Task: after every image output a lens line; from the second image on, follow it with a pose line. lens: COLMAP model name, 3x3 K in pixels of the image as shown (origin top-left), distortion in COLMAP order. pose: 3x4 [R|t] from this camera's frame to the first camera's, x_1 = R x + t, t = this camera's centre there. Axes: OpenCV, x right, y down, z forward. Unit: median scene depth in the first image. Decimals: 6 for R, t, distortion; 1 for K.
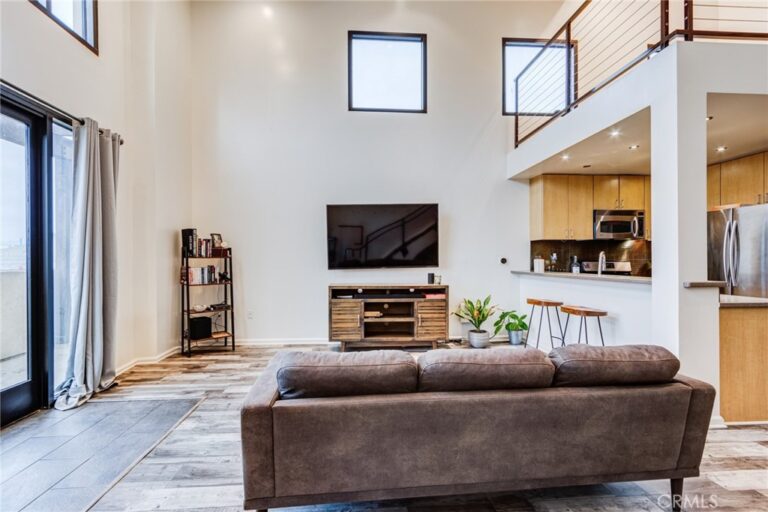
lens RADIAL K [[347.9, 0, 375.1], [0, 347.9, 259.7], [0, 0, 1]] dist [0.001984, -0.000204]
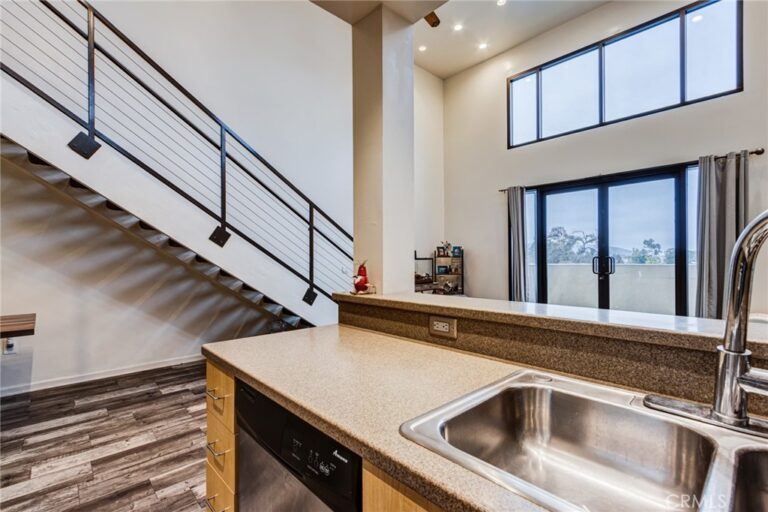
lens RADIAL K [[350.7, 0, 375.6], [0, 350.7, 260.6], [0, 0, 1]] dist [0.001612, -0.000076]
pose [[-0.780862, 0.010168, -0.624620, 0.750139], [0.009590, 0.999945, 0.004289, -0.000997], [0.624630, -0.002641, -0.780917, 0.872660]]
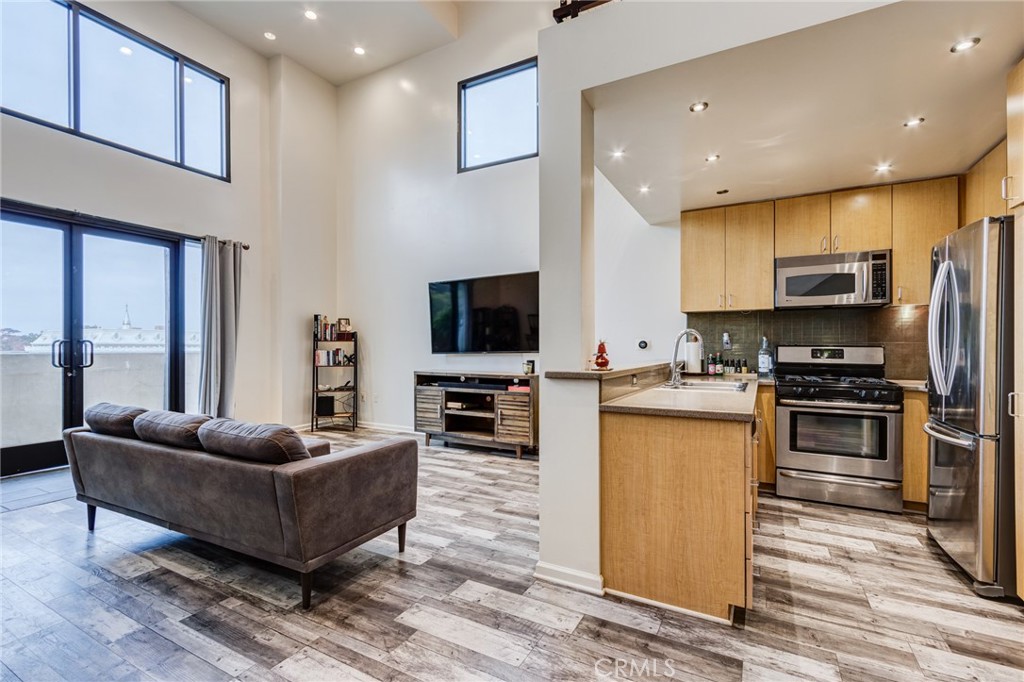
lens RADIAL K [[463.8, 0, 500.2], [0, 463.8, 346.0], [0, 0, 1]] dist [0.001984, -0.000204]
pose [[0.836916, 0.002545, -0.547325, 0.722647], [-0.003818, 0.999992, -0.001190, 0.008597], [0.547318, 0.003085, 0.836919, 0.090362]]
